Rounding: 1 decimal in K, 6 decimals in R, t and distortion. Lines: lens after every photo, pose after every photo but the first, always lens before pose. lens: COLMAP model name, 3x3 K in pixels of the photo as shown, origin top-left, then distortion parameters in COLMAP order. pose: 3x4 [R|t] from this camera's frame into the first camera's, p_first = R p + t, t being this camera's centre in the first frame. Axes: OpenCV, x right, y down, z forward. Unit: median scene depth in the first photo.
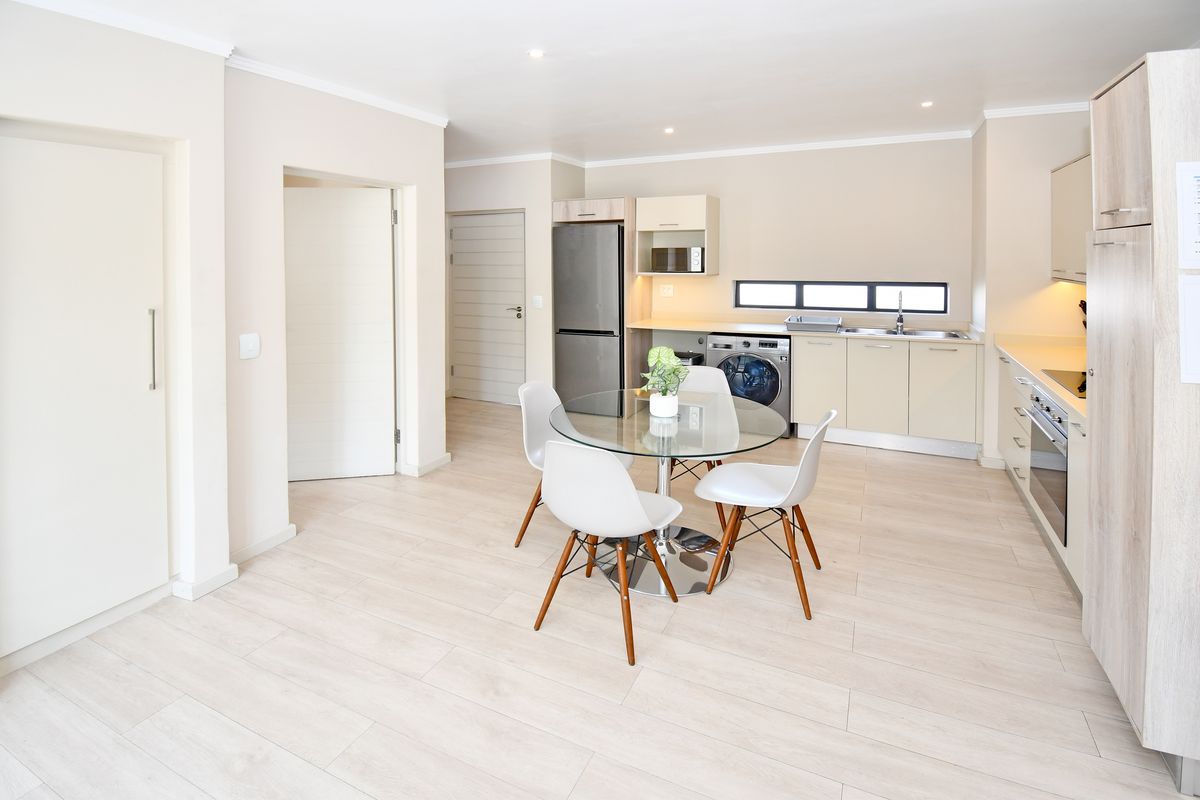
lens RADIAL K [[664.7, 0, 594.7], [0, 664.7, 366.6], [0, 0, 1]] dist [0.002398, -0.002569]
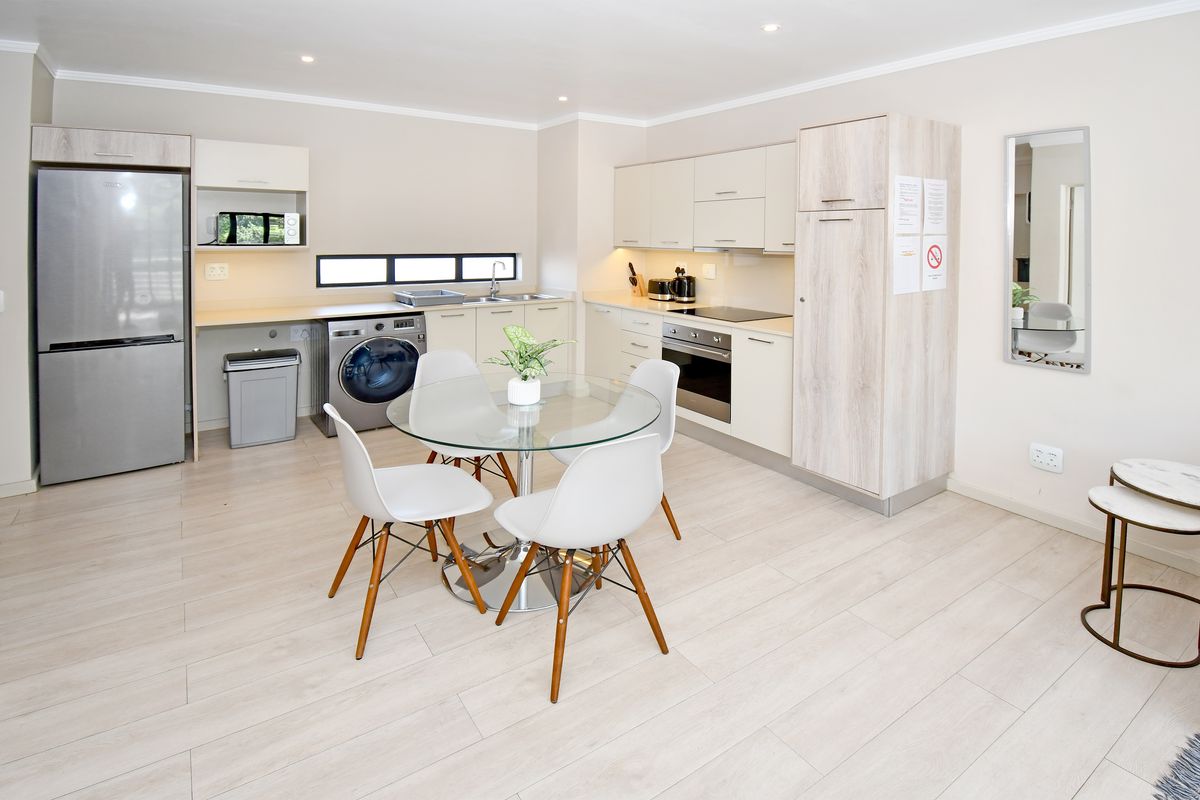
lens RADIAL K [[622.9, 0, 692.5], [0, 622.9, 331.0], [0, 0, 1]] dist [0.002621, -0.010369]
pose [[0.402135, -0.129289, 0.906406, -0.397098], [0.142314, 0.986774, 0.077614, -0.038071], [-0.904452, 0.097783, 0.415216, 0.331241]]
